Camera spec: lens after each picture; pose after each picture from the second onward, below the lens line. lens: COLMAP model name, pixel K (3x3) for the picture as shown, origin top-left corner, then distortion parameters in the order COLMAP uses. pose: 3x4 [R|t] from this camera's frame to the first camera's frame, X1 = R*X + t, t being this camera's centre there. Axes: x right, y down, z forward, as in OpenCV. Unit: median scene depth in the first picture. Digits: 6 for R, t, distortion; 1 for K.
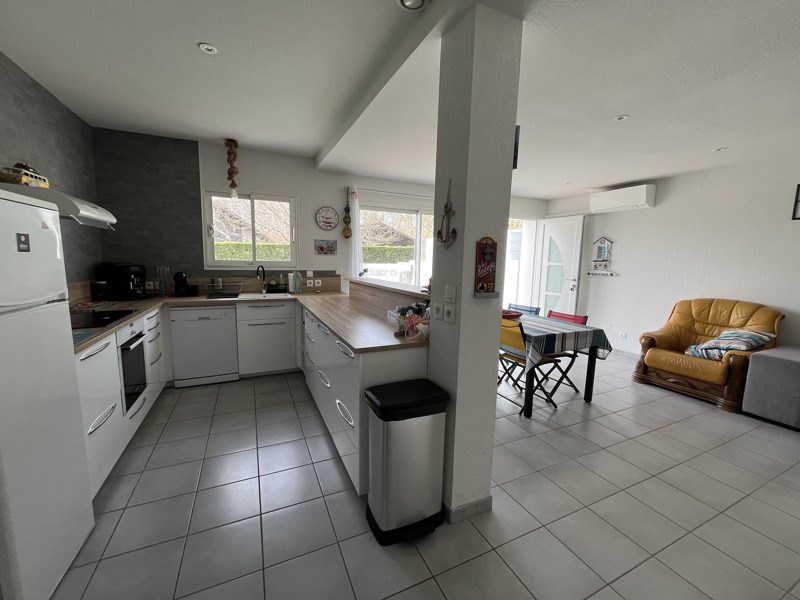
lens RADIAL K [[320.7, 0, 396.1], [0, 320.7, 300.2], [0, 0, 1]] dist [-0.002763, -0.000443]
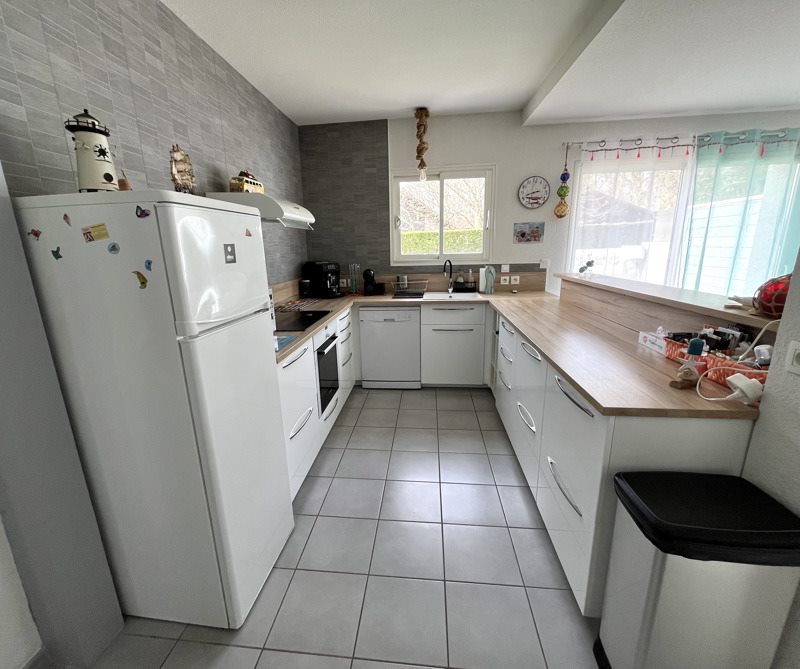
lens RADIAL K [[357.2, 0, 389.6], [0, 357.2, 334.9], [0, 0, 1]] dist [-0.000135, -0.000252]
pose [[0.858048, 0.082301, -0.506932, -0.070137], [-0.021553, 0.991977, 0.124567, -0.029998], [0.513117, -0.095959, 0.852938, 0.112733]]
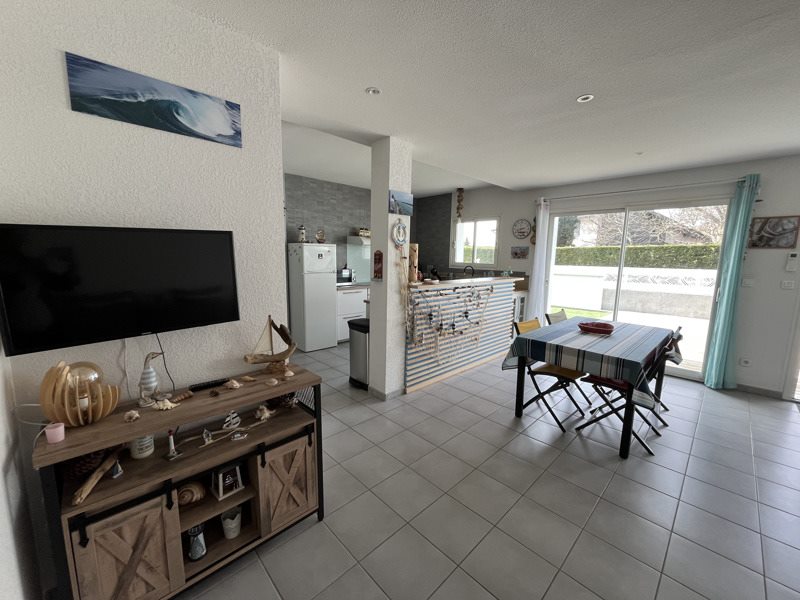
lens RADIAL K [[320.7, 0, 396.1], [0, 320.7, 300.2], [0, 0, 1]] dist [-0.002763, -0.000443]
pose [[0.323829, 0.119131, -0.938585, 1.041961], [-0.129086, 0.988327, 0.080907, -0.032620], [0.937268, 0.094958, 0.335427, 0.224553]]
